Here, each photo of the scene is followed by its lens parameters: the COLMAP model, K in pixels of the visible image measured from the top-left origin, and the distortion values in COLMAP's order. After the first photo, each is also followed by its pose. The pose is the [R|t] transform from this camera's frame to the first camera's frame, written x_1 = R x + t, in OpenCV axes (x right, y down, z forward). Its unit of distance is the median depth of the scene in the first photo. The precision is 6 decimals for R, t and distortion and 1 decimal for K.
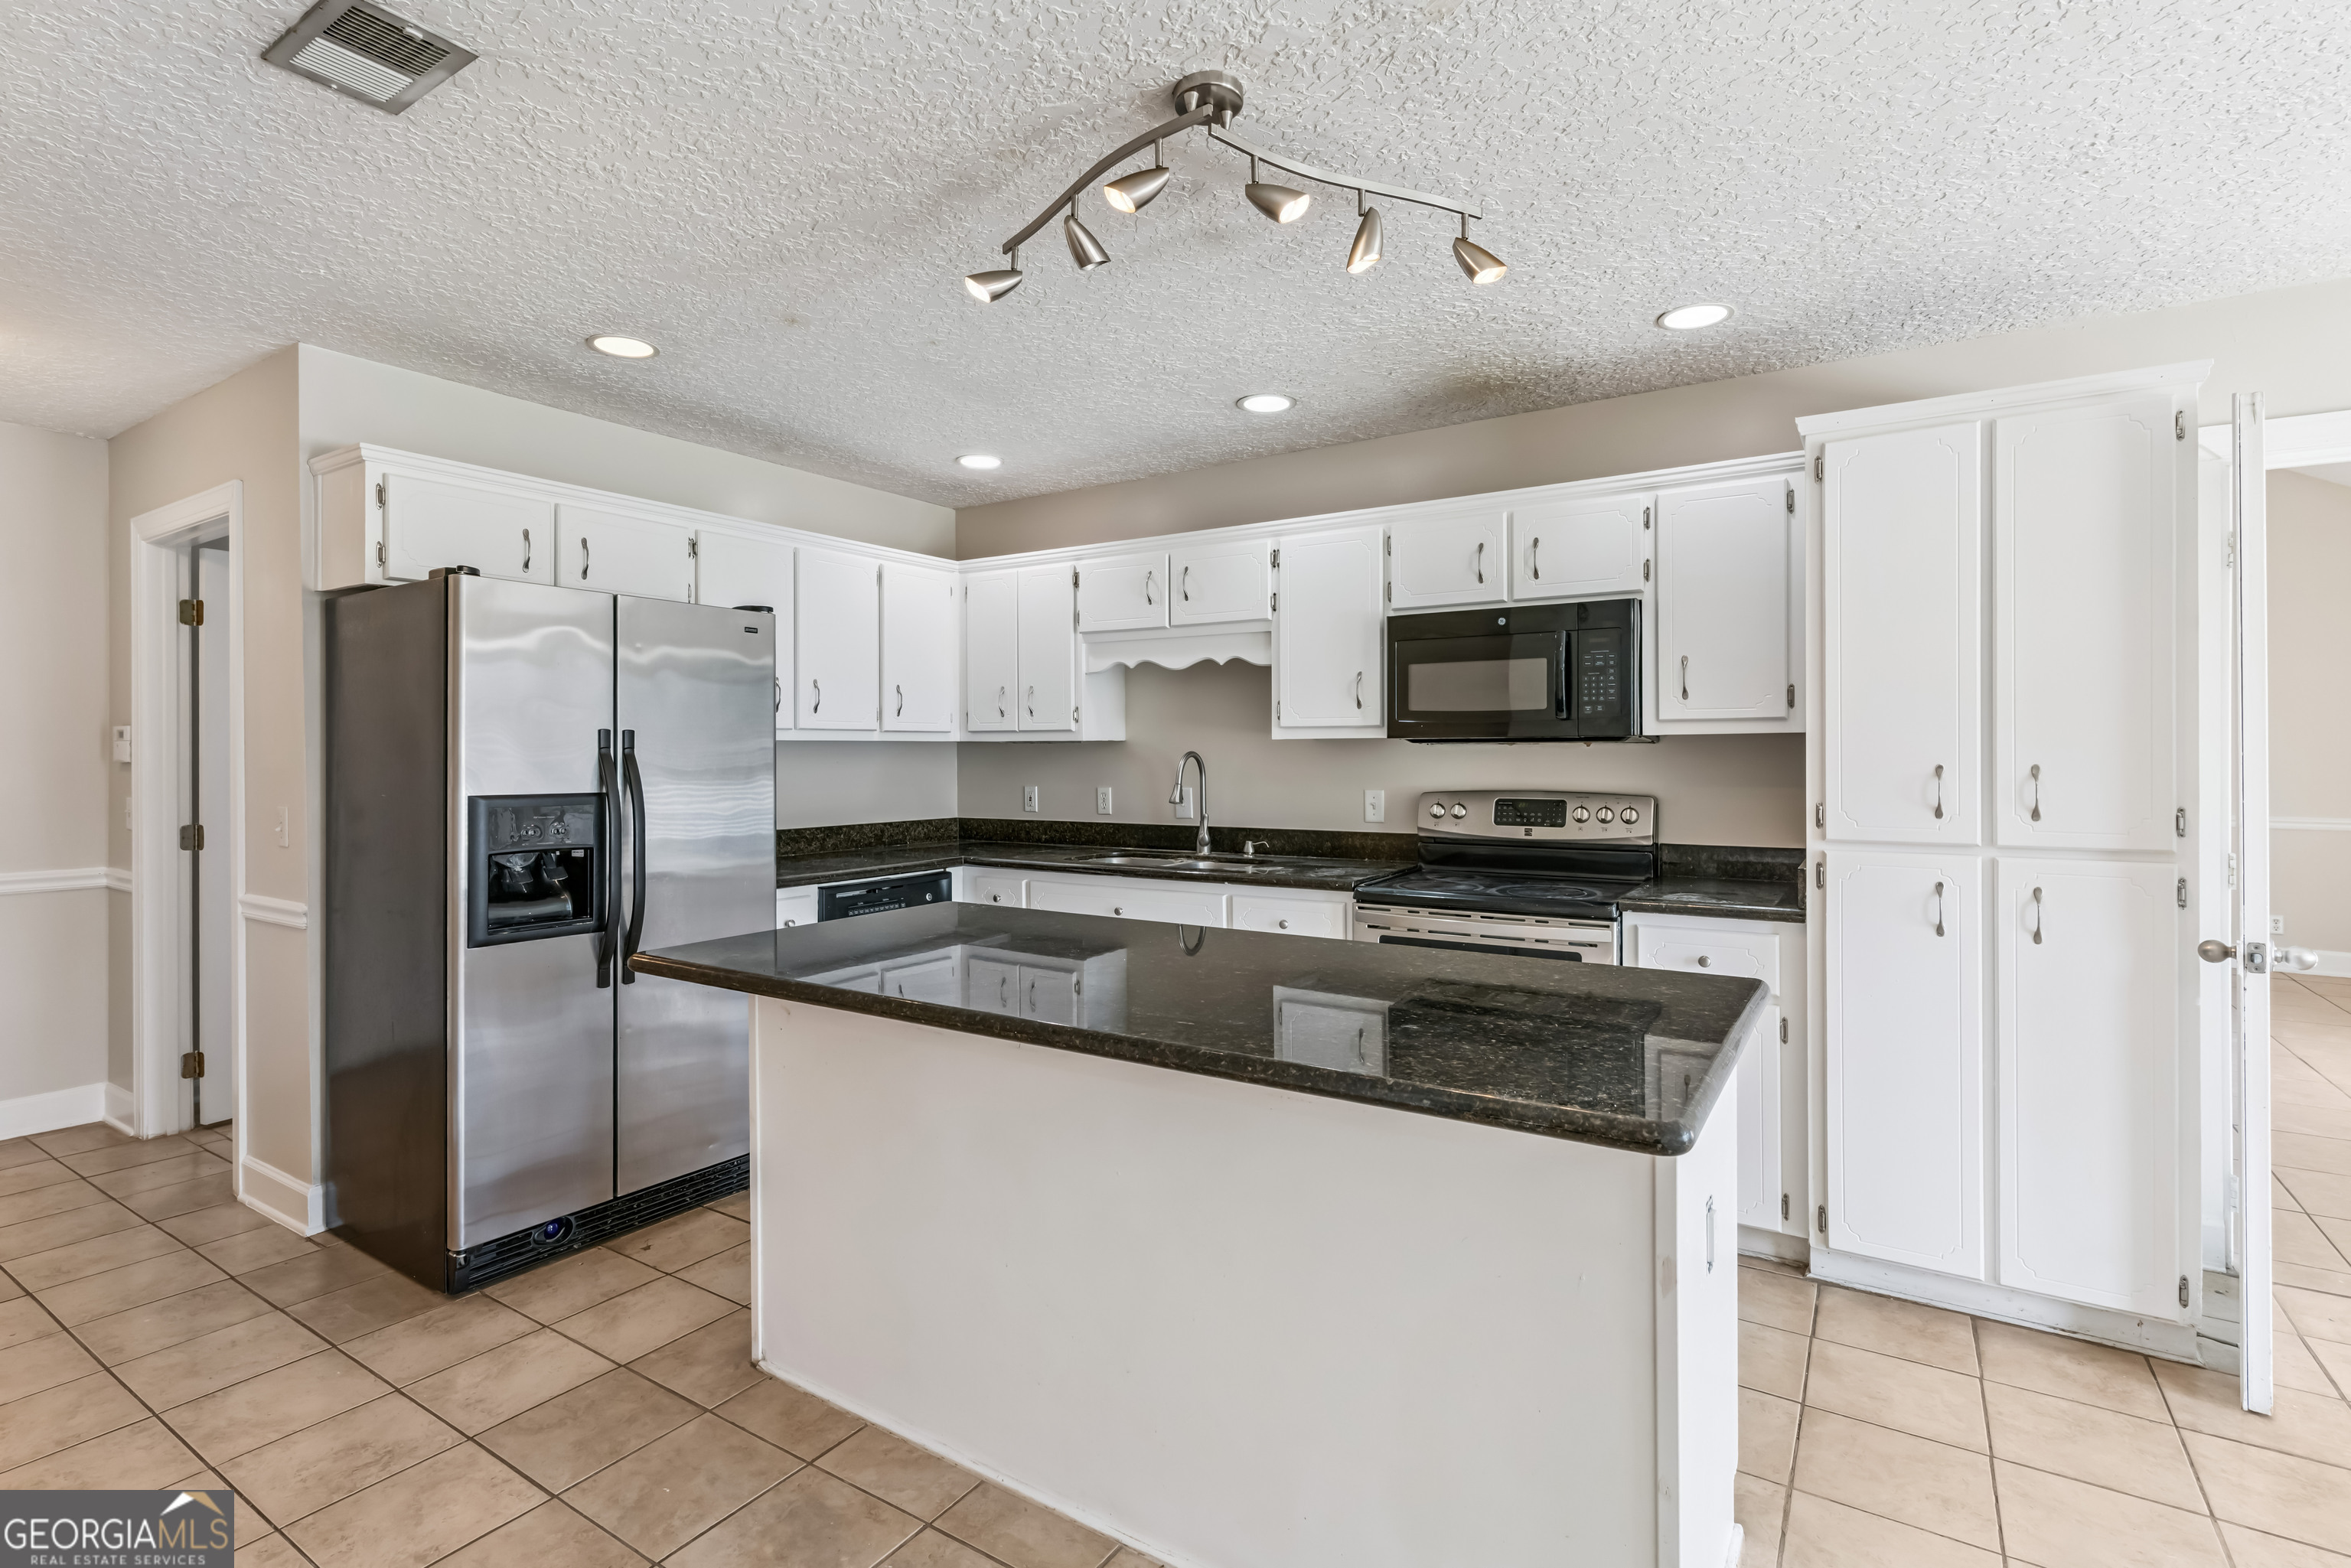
lens RADIAL K [[1122.1, 0, 1148.0], [0, 1122.1, 751.2], [0, 0, 1]] dist [0.000951, -0.000228]
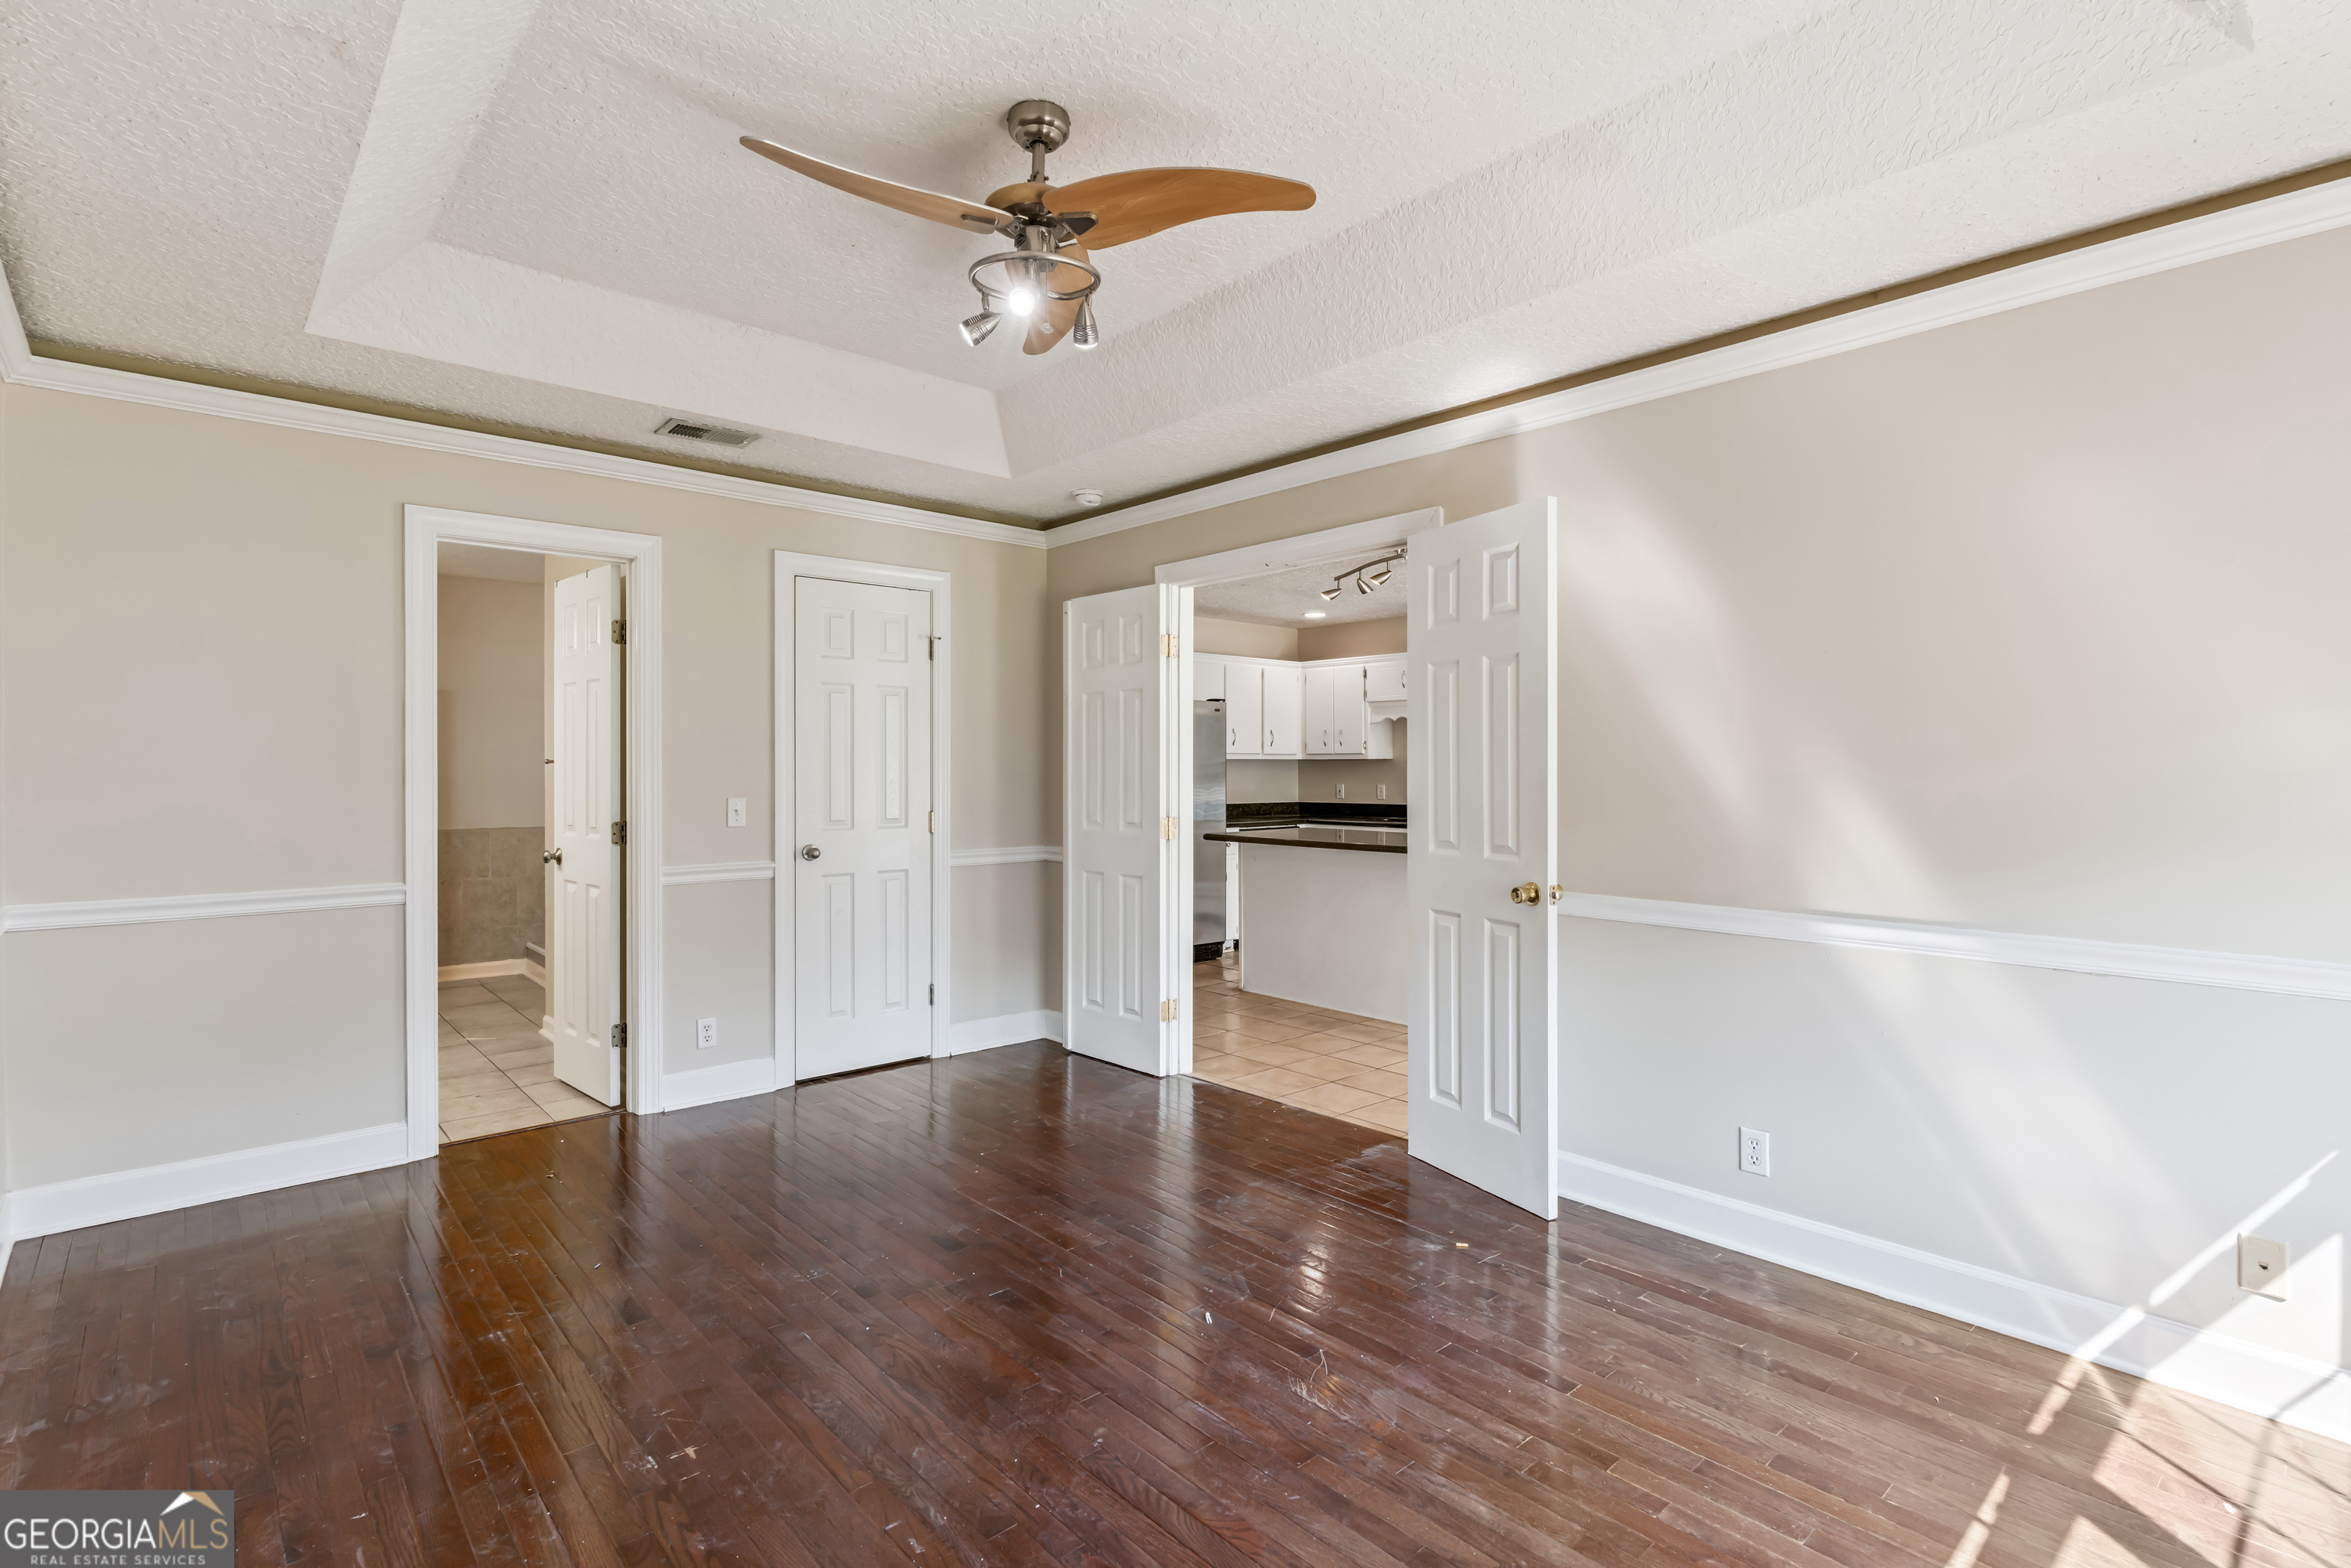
lens RADIAL K [[1122.8, 0, 1156.7], [0, 1122.8, 775.0], [0, 0, 1]] dist [-0.000177, -0.000555]
pose [[0.967179, 0.001587, -0.254092, 0.090237], [-0.000407, 0.999989, 0.004698, 0.010793], [0.254096, -0.004440, 0.967169, -1.074129]]
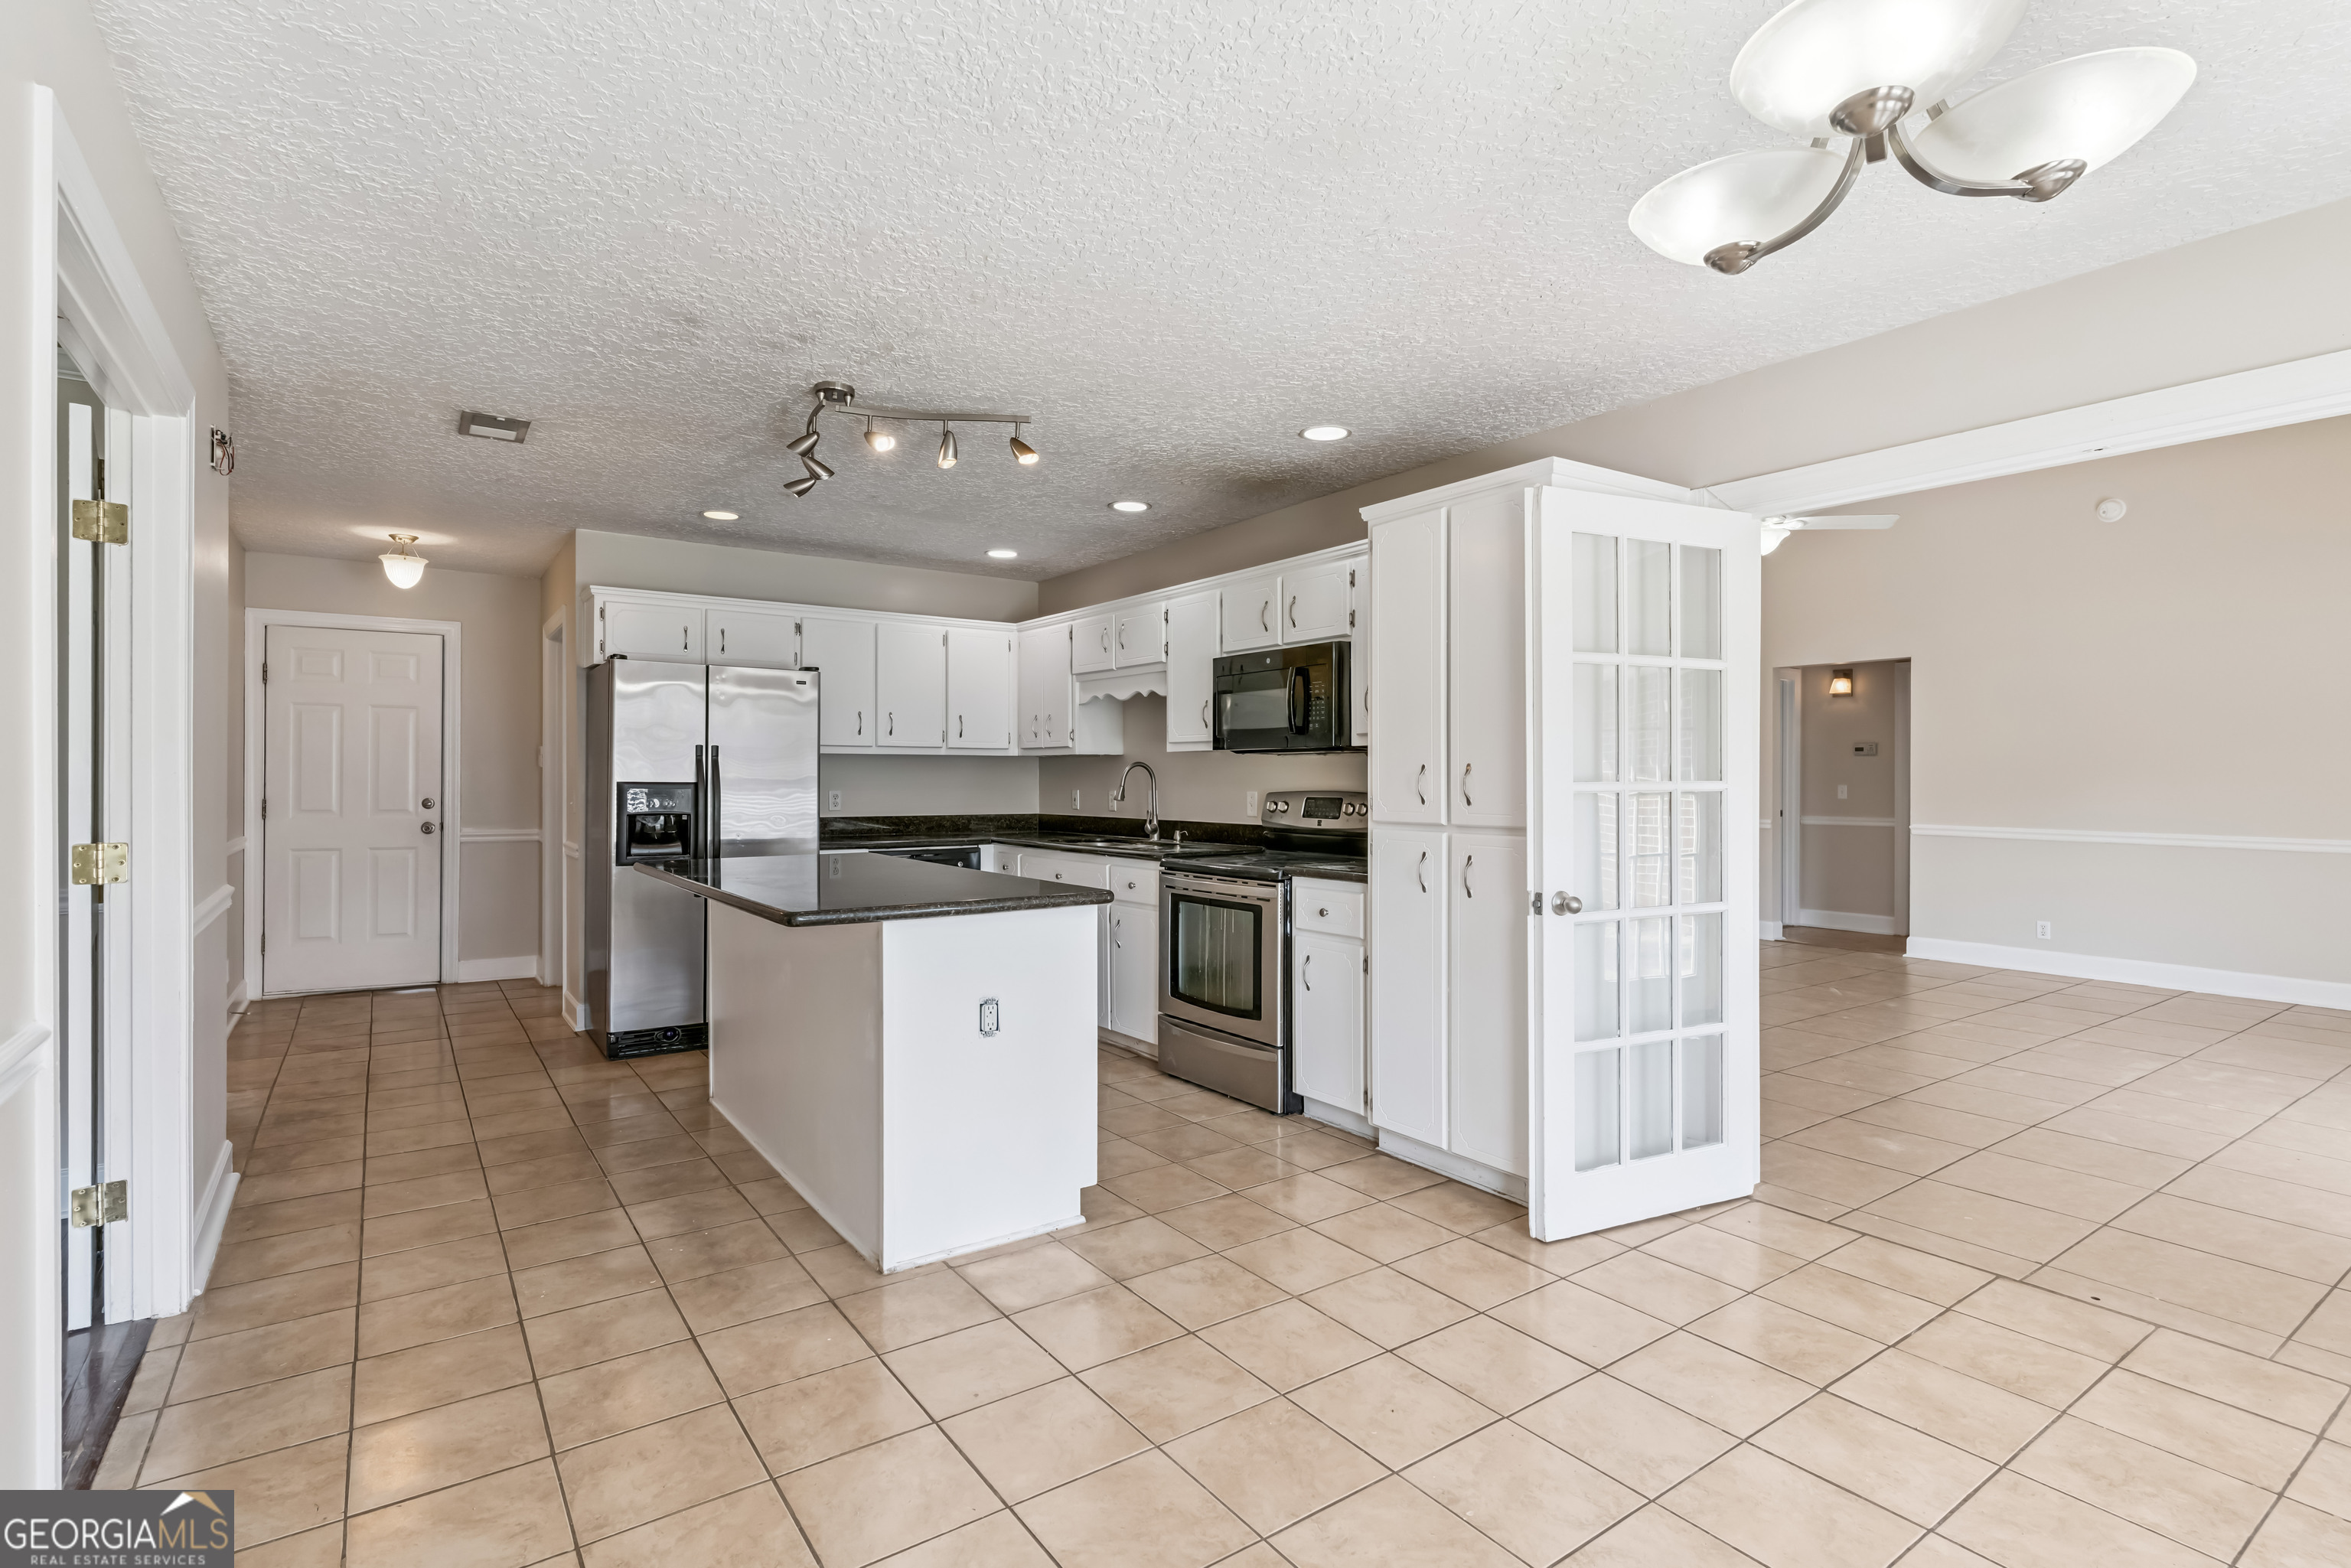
lens RADIAL K [[1122.8, 0, 1156.7], [0, 1122.8, 775.0], [0, 0, 1]] dist [-0.000177, -0.000555]
pose [[0.928105, 0.004090, -0.372297, 0.624389], [-0.004929, 0.999987, -0.001303, 0.019360], [0.372287, 0.003044, 0.928113, -0.251421]]
